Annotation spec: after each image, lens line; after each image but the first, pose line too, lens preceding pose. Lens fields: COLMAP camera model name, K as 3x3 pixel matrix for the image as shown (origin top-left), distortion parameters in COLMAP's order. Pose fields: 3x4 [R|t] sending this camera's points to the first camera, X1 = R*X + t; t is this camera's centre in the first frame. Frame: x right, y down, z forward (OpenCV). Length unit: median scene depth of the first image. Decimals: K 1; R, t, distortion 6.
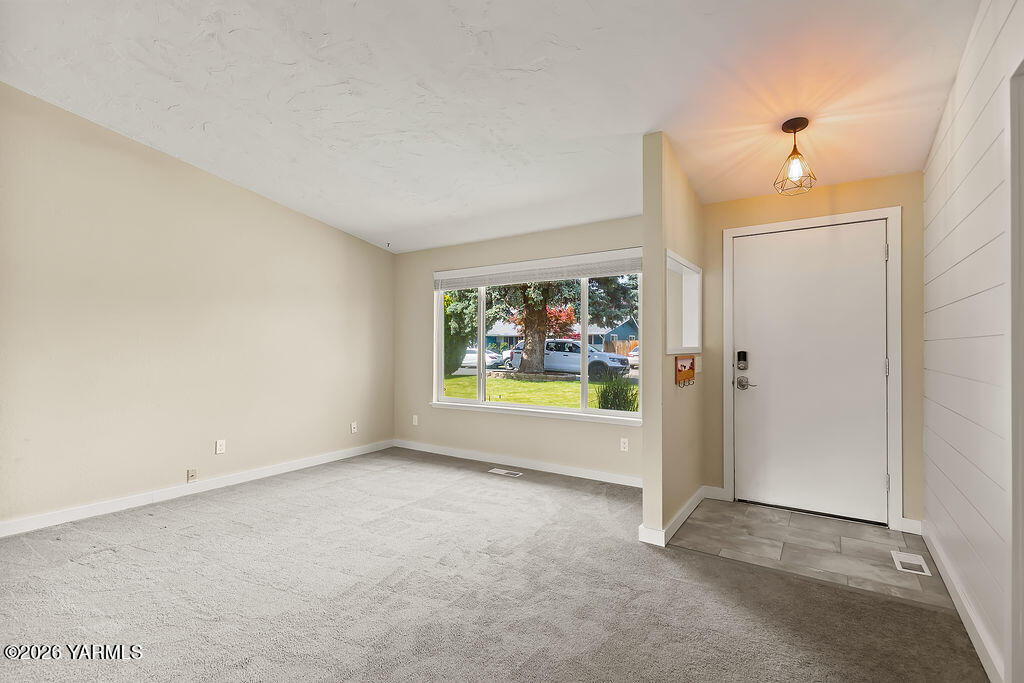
lens RADIAL K [[470.7, 0, 509.1], [0, 470.7, 347.1], [0, 0, 1]] dist [0.000496, 0.000015]
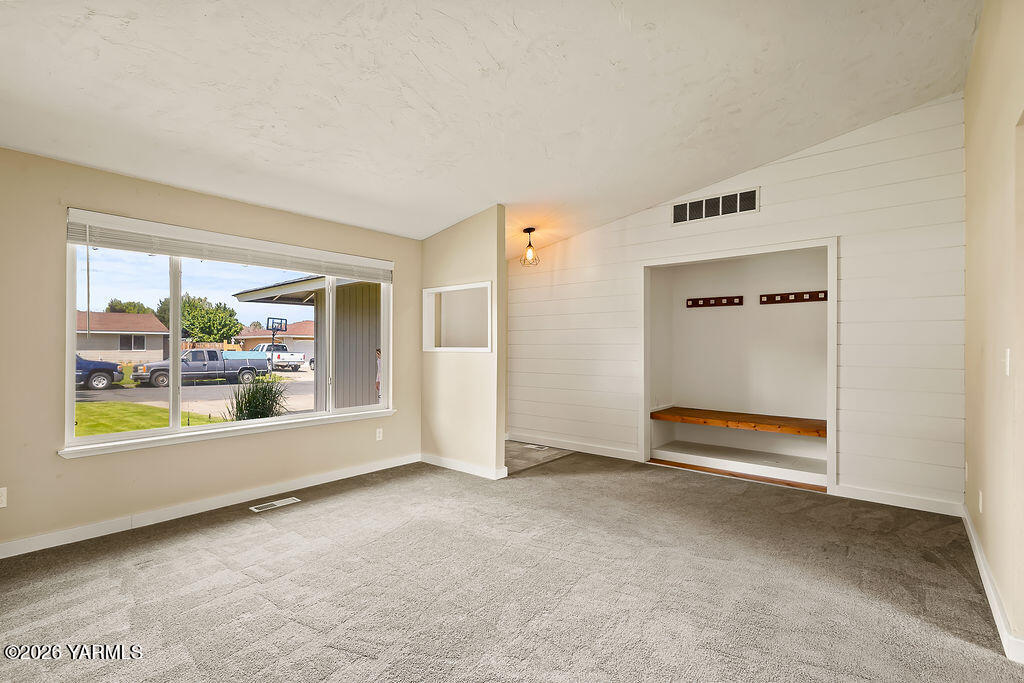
lens RADIAL K [[478.2, 0, 512.0], [0, 478.2, 341.5], [0, 0, 1]] dist [0.001690, 0.000069]
pose [[0.094907, 0.011452, 0.995420, -0.879418], [-0.002156, 0.999934, -0.011299, -0.001165], [-0.995484, -0.001074, 0.094926, 0.593147]]
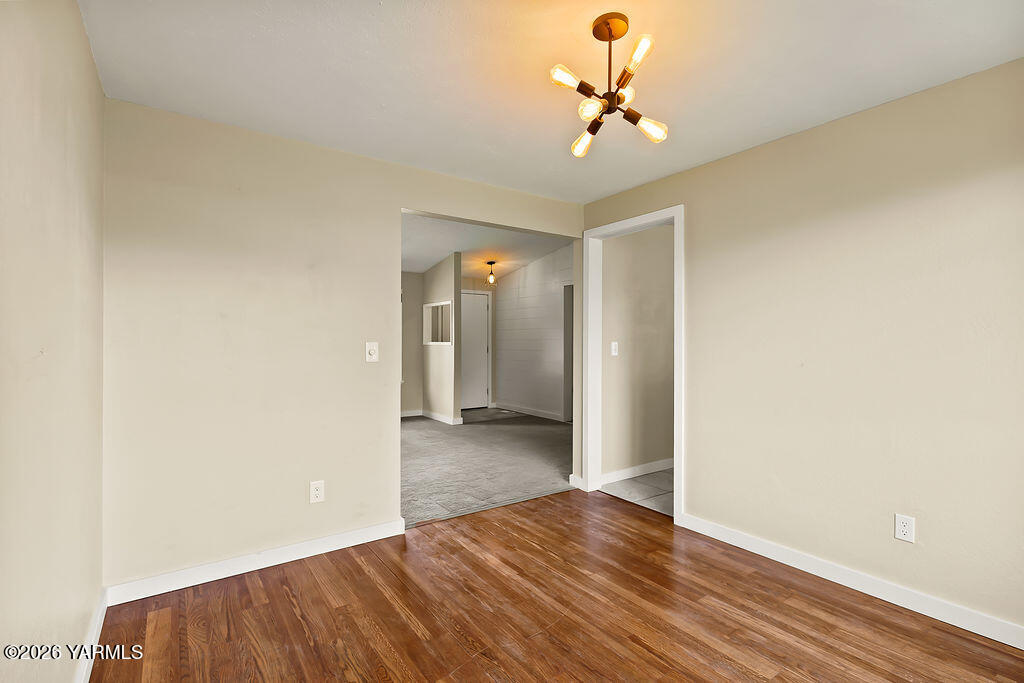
lens RADIAL K [[478.2, 0, 512.0], [0, 478.2, 341.5], [0, 0, 1]] dist [0.001690, 0.000069]
pose [[0.350279, 0.000797, 0.936645, -1.356417], [0.000895, 0.999999, -0.001185, -0.000268], [-0.936645, 0.001253, 0.350278, -0.078289]]
